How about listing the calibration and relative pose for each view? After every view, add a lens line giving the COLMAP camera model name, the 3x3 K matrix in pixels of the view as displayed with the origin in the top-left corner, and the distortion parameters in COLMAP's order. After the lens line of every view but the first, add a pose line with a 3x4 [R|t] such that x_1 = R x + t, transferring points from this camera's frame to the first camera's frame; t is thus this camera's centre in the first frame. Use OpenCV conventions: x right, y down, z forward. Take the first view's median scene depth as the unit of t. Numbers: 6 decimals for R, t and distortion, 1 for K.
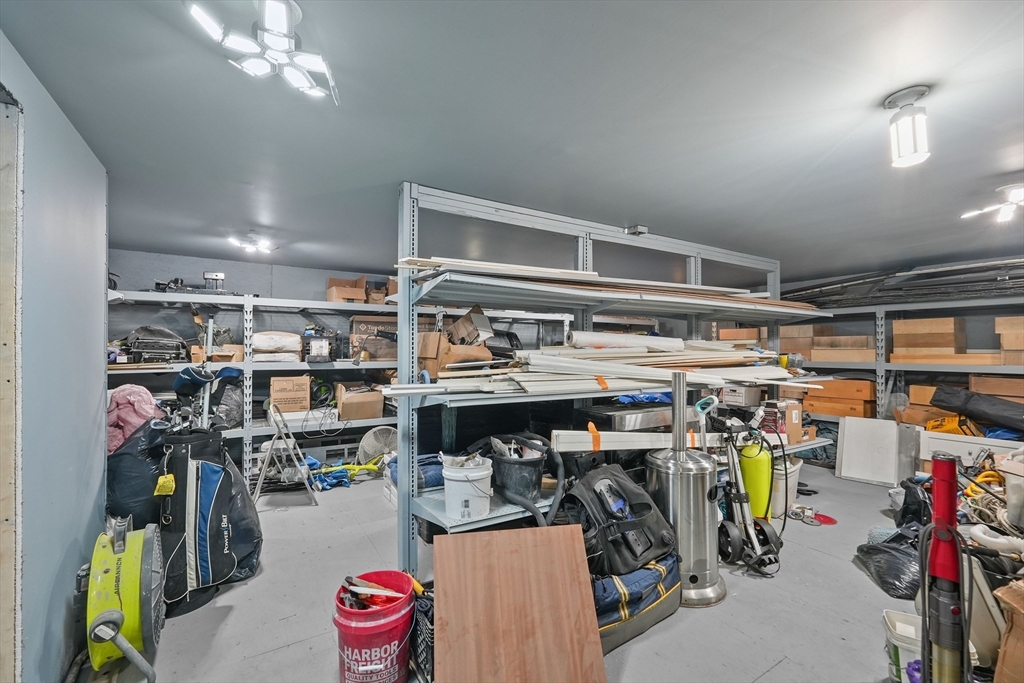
lens RADIAL K [[427.4, 0, 511.5], [0, 427.4, 337.7], [0, 0, 1]] dist [-0.008803, 0.004118]
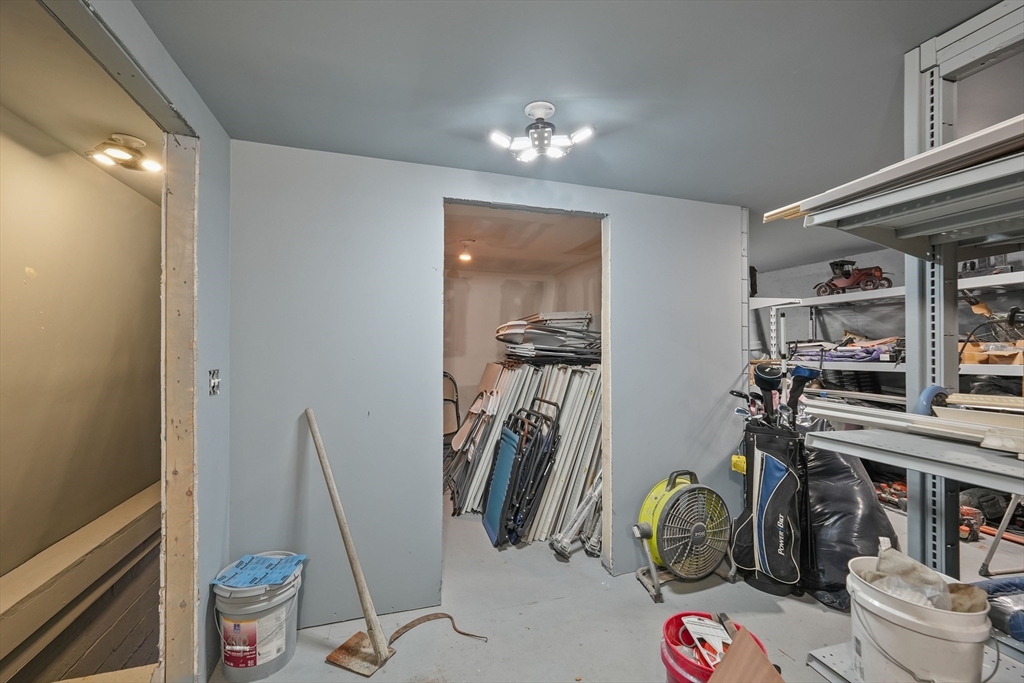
lens RADIAL K [[427.4, 0, 511.5], [0, 427.4, 337.7], [0, 0, 1]] dist [-0.008803, 0.004118]
pose [[-0.251630, -0.023152, -0.967547, 0.456821], [0.026610, 0.999170, -0.030829, 0.018778], [0.967458, -0.033504, -0.250805, 0.663943]]
